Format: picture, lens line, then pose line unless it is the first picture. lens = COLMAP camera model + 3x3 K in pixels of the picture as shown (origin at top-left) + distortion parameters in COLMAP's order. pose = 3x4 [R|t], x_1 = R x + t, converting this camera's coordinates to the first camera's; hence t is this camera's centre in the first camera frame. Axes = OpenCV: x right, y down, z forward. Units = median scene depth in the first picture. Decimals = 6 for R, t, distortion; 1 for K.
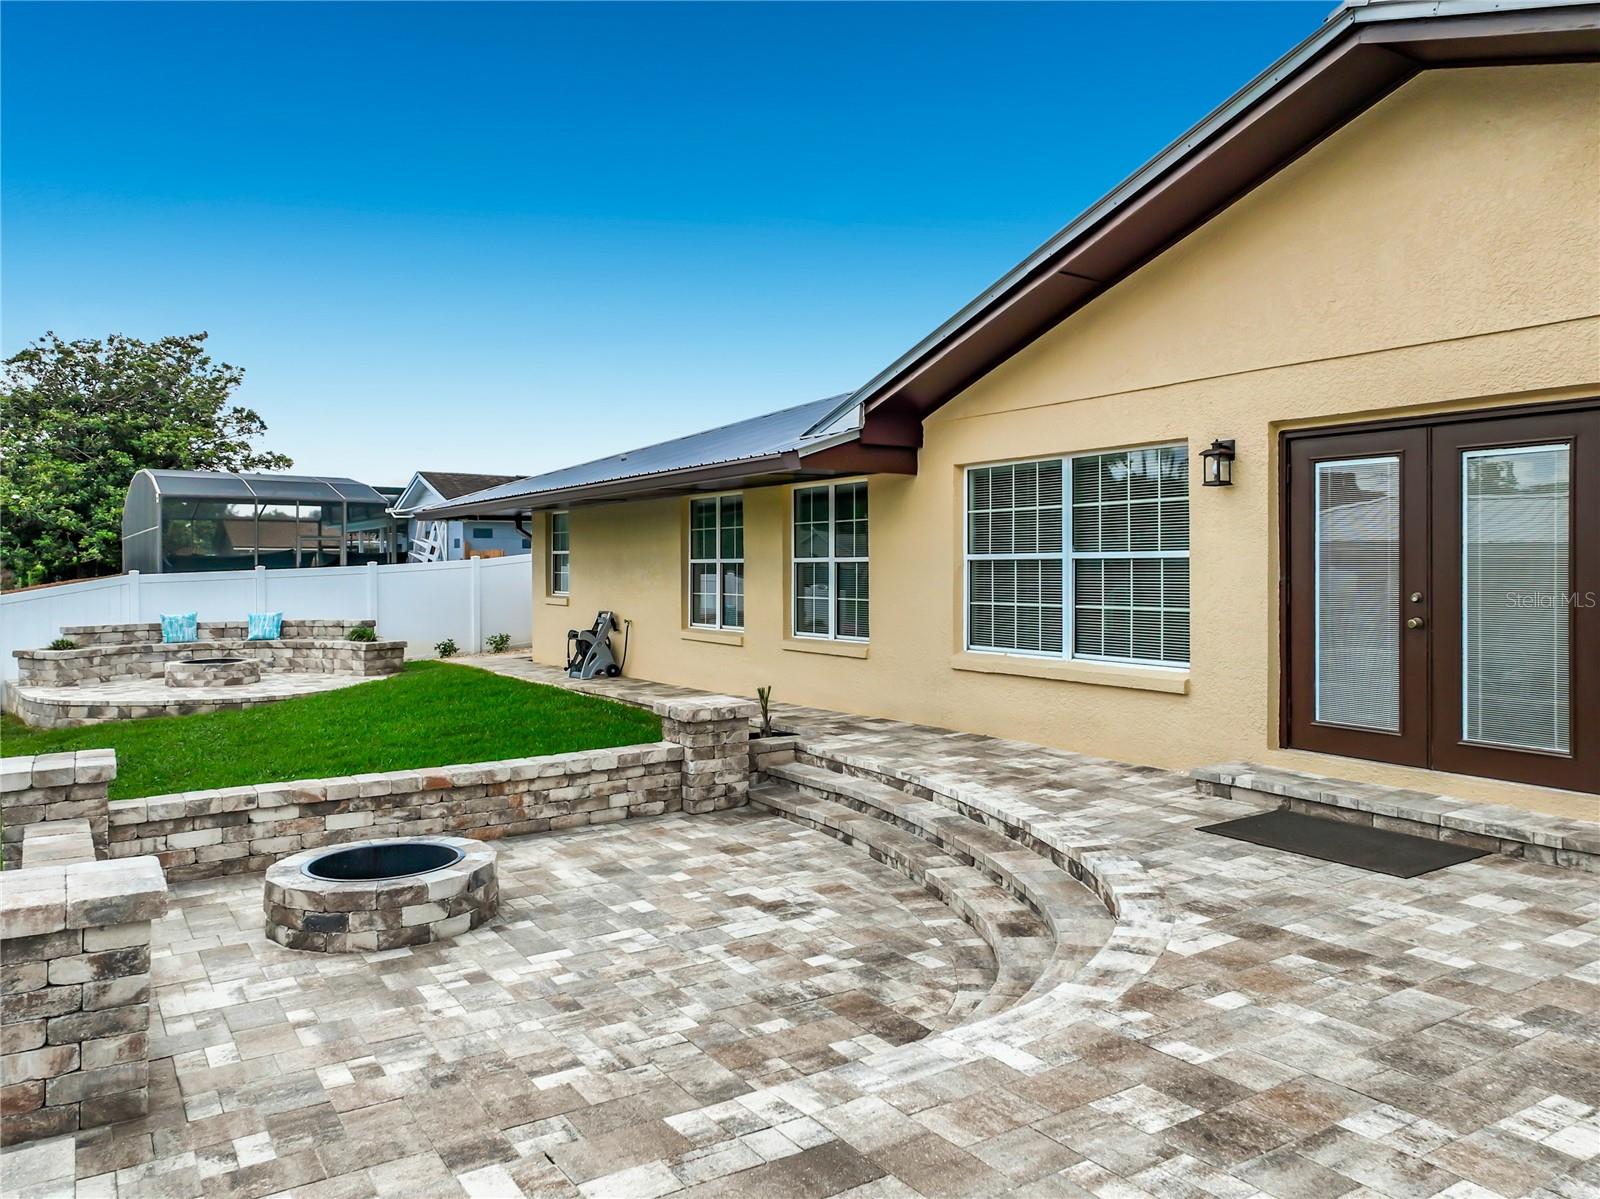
lens RADIAL K [[1184.1, 0, 802.2], [0, 1184.1, 577.6], [0, 0, 1]] dist [0.002580, 0.002045]
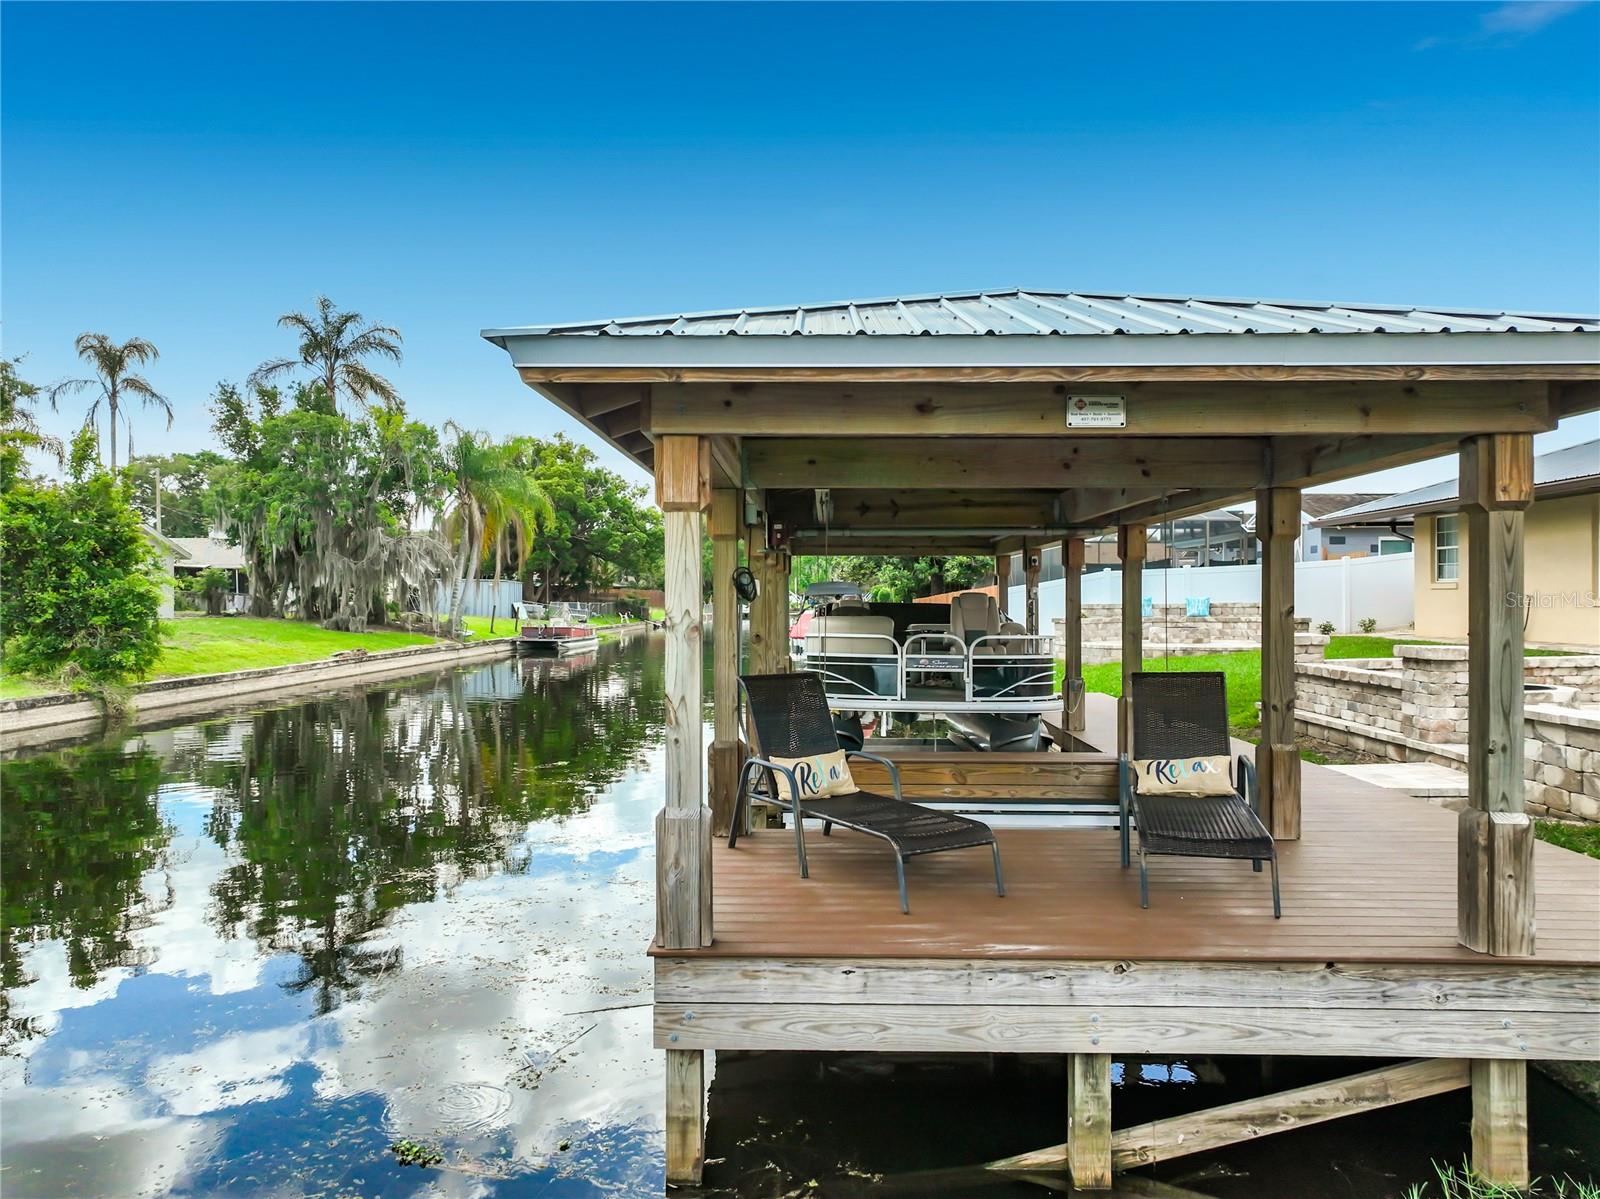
lens RADIAL K [[1123.8, 0, 800.0], [0, 1123.8, 599.5], [0, 0, 1]] dist [0.000802, 0.001826]
pose [[0.826255, -0.000500, -0.563297, -0.098125], [-0.002617, 0.999985, -0.004727, 0.040947], [0.563291, 0.005380, 0.826241, -0.370498]]
